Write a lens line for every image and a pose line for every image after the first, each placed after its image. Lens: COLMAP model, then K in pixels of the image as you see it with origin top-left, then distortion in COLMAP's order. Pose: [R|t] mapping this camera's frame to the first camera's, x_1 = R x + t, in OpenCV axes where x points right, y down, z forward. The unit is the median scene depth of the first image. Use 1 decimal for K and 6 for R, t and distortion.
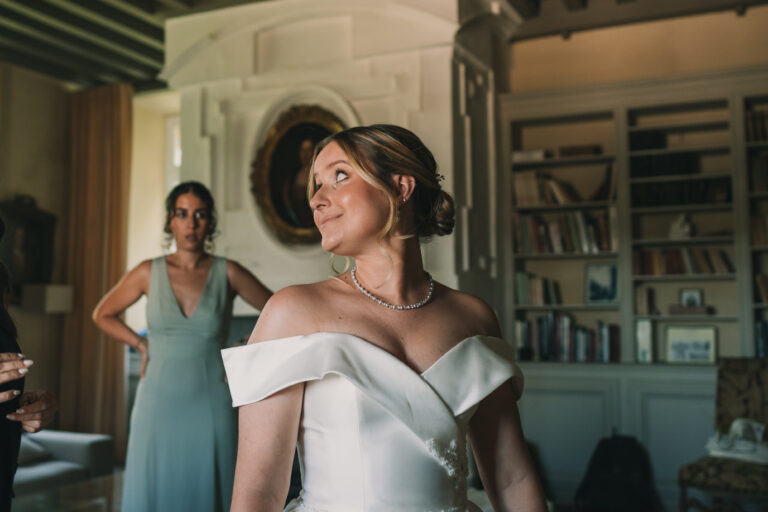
lens RADIAL K [[860.4, 0, 384.0], [0, 860.4, 256.0], [0, 0, 1]] dist [-0.053094, -0.013660]
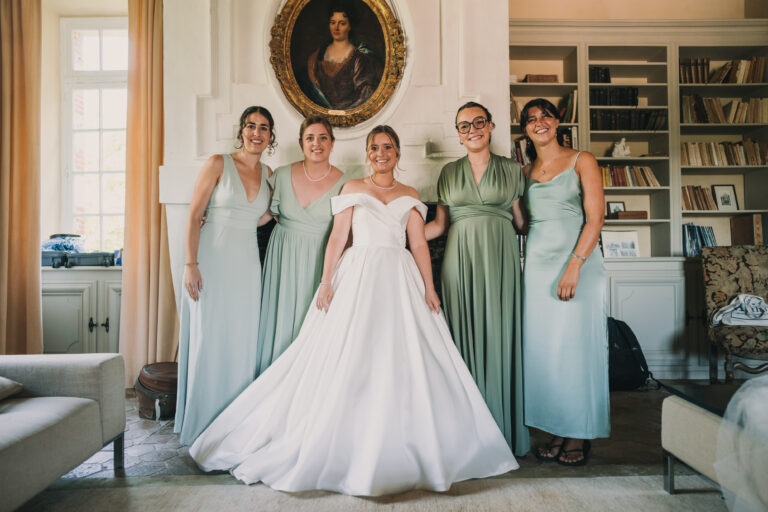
lens RADIAL K [[521.9, 0, 384.0], [0, 521.9, 256.0], [0, 0, 1]] dist [-0.046151, -0.000672]
pose [[0.880502, -0.000409, 0.474042, -0.294295], [-0.020814, 0.999002, 0.039523, 0.094173], [-0.473585, -0.044667, 0.879615, 0.477237]]
